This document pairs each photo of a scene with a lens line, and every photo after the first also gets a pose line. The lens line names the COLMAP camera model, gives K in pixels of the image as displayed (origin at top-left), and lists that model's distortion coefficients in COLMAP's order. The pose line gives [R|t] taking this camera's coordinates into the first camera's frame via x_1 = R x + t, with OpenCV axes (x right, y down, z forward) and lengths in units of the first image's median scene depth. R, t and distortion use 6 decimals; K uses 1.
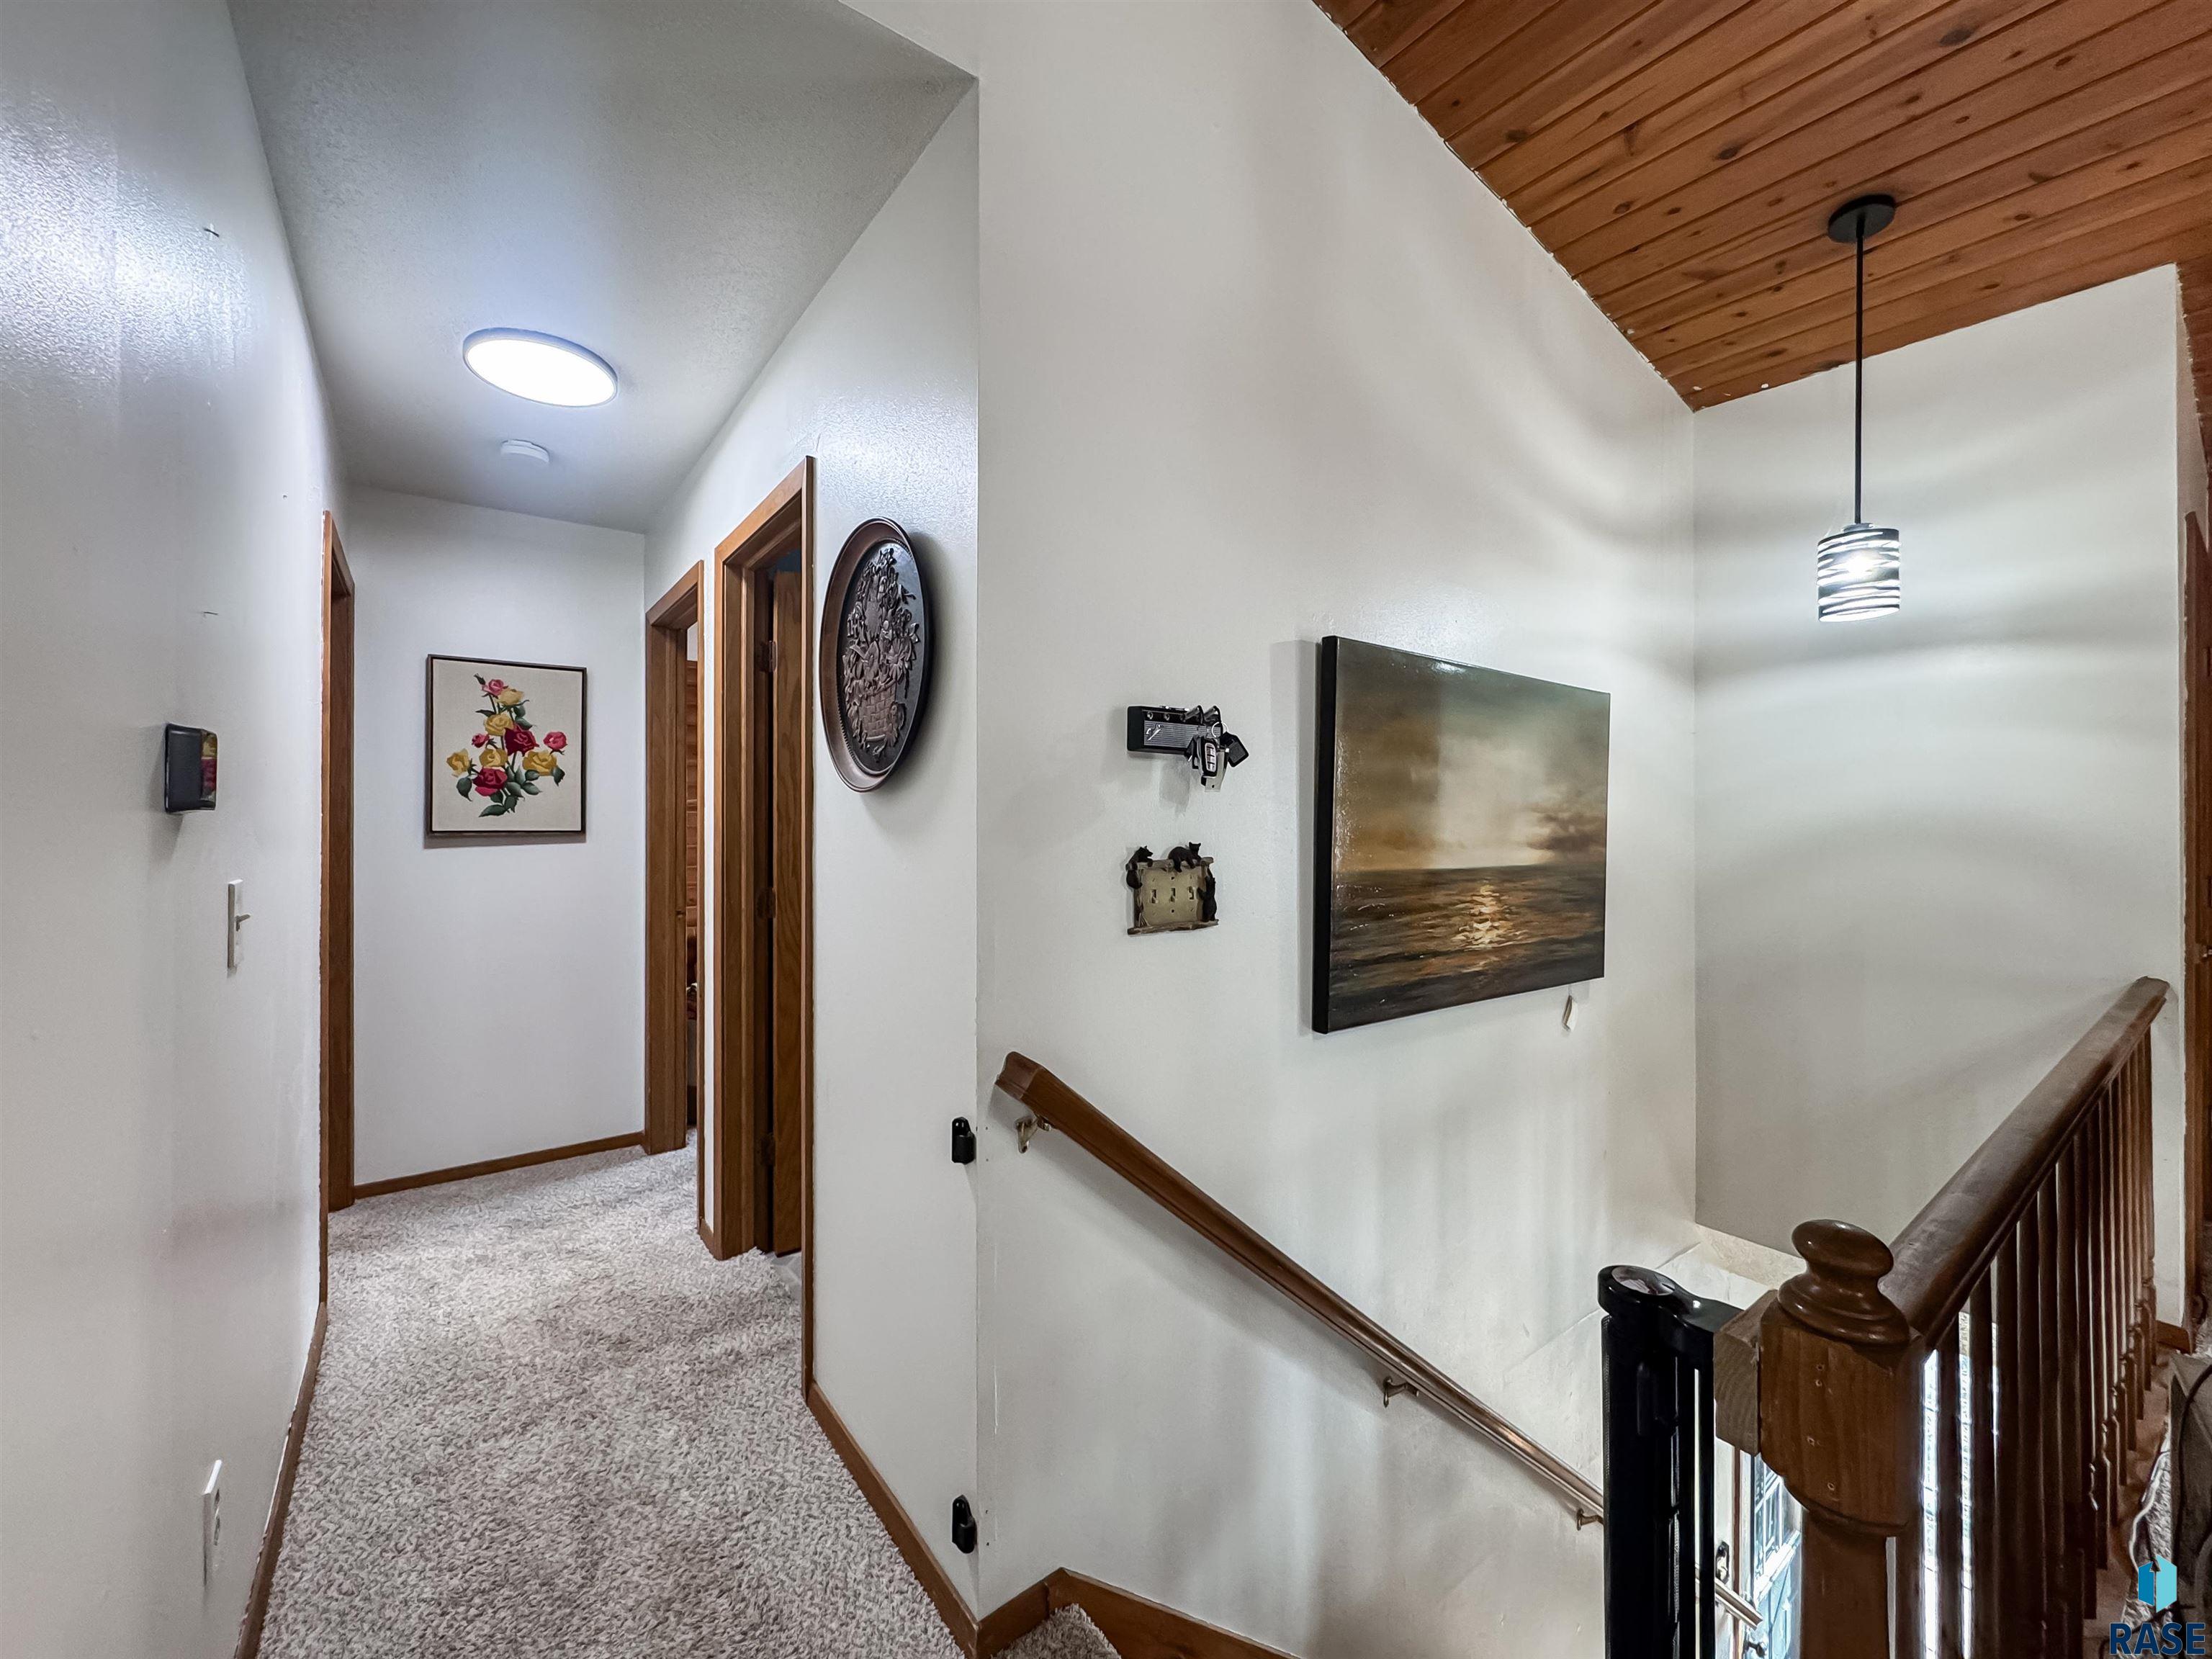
lens RADIAL K [[896.4, 0, 1108.1], [0, 896.4, 804.9], [0, 0, 1]] dist [-0.001822, 0.000222]
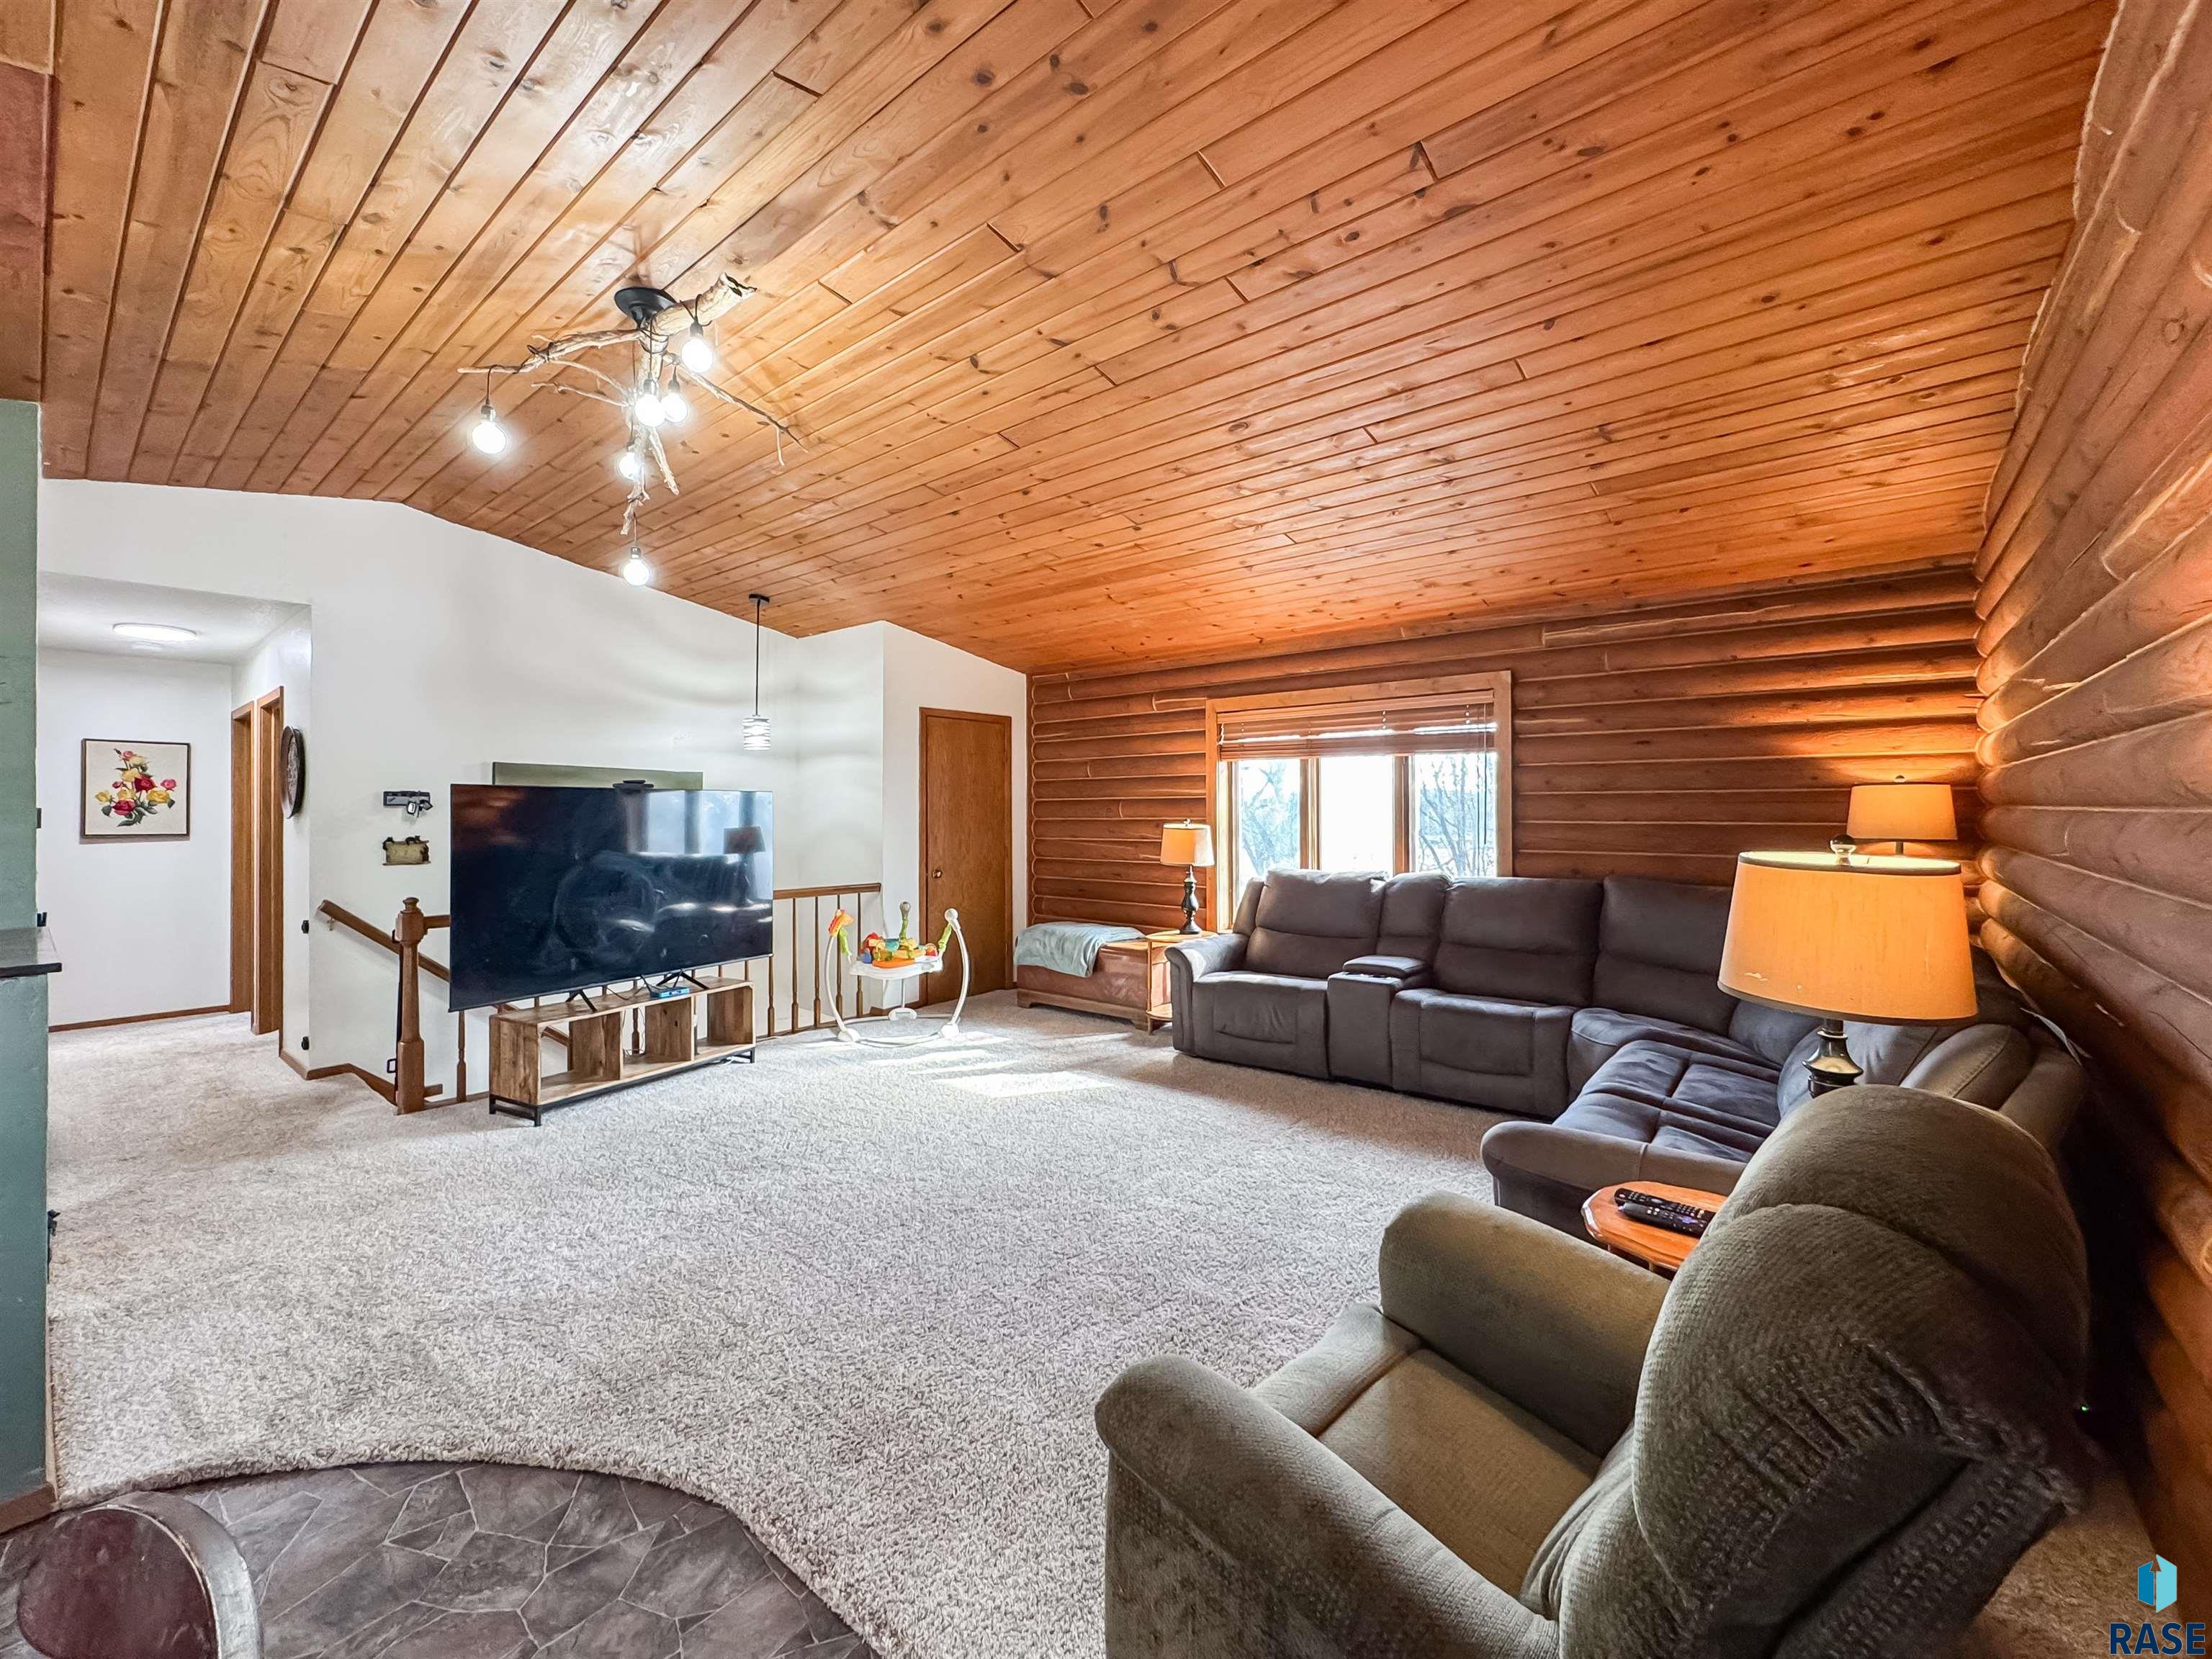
lens RADIAL K [[896.4, 0, 1108.1], [0, 896.4, 804.9], [0, 0, 1]] dist [-0.001822, 0.000222]
pose [[0.972112, 0.000456, 0.234515, 0.840971], [-0.000001, 0.999998, -0.001943, -0.027839], [-0.234515, 0.001889, 0.972111, -1.256734]]
